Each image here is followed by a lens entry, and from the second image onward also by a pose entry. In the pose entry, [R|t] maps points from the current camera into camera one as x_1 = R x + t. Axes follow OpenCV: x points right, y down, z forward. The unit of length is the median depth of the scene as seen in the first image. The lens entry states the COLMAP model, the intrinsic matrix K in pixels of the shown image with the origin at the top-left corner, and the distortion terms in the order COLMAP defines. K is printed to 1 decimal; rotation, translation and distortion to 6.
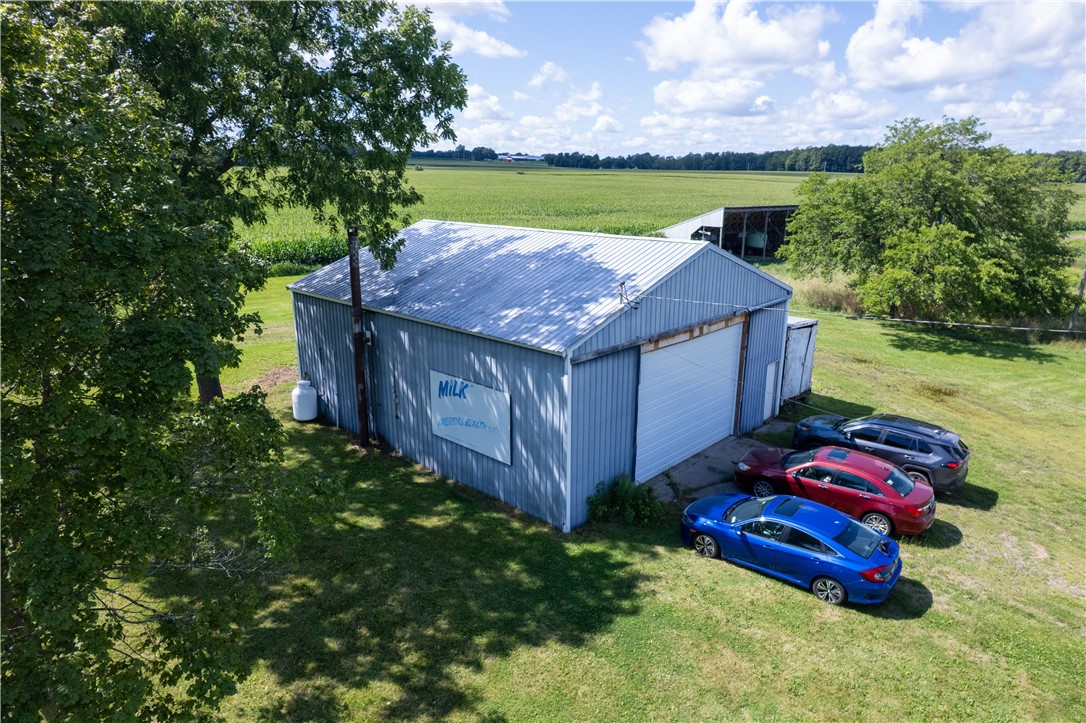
lens RADIAL K [[698.9, 0, 553.2], [0, 698.9, 364.1], [0, 0, 1]] dist [-0.044816, 0.004171]
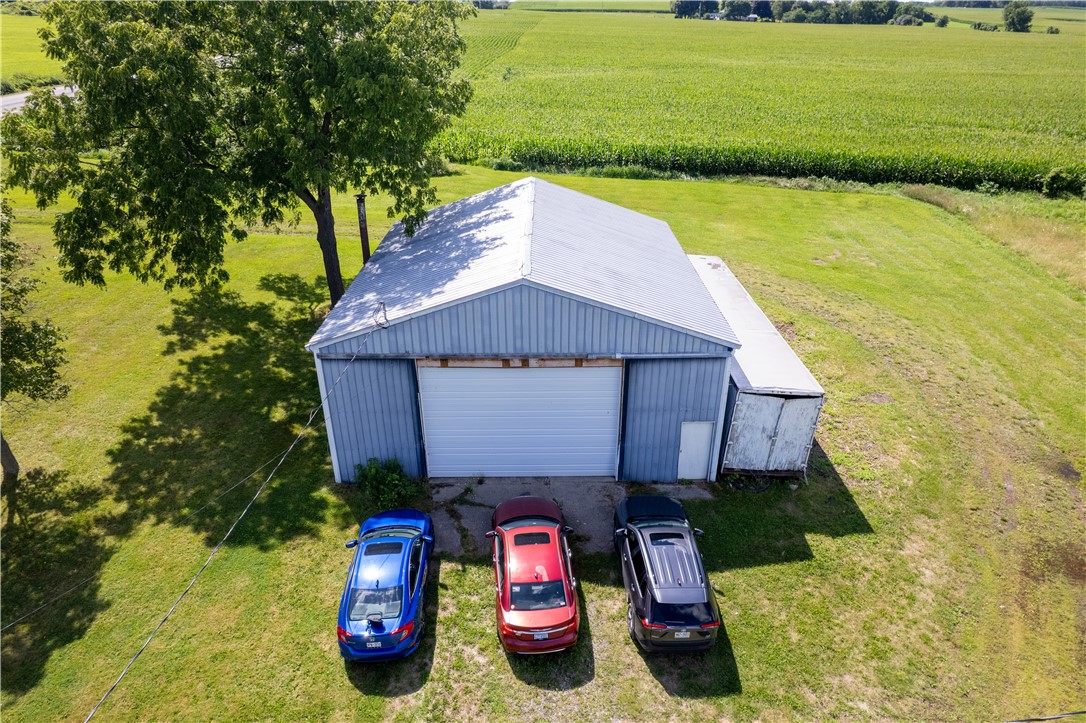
lens RADIAL K [[692.4, 0, 548.3], [0, 692.4, 369.9], [0, 0, 1]] dist [-0.095071, 0.093313]
pose [[0.679330, 0.334352, -0.653238, 0.990877], [-0.195115, 0.940427, 0.278438, -0.358298], [0.707419, -0.061694, 0.704097, 0.388110]]
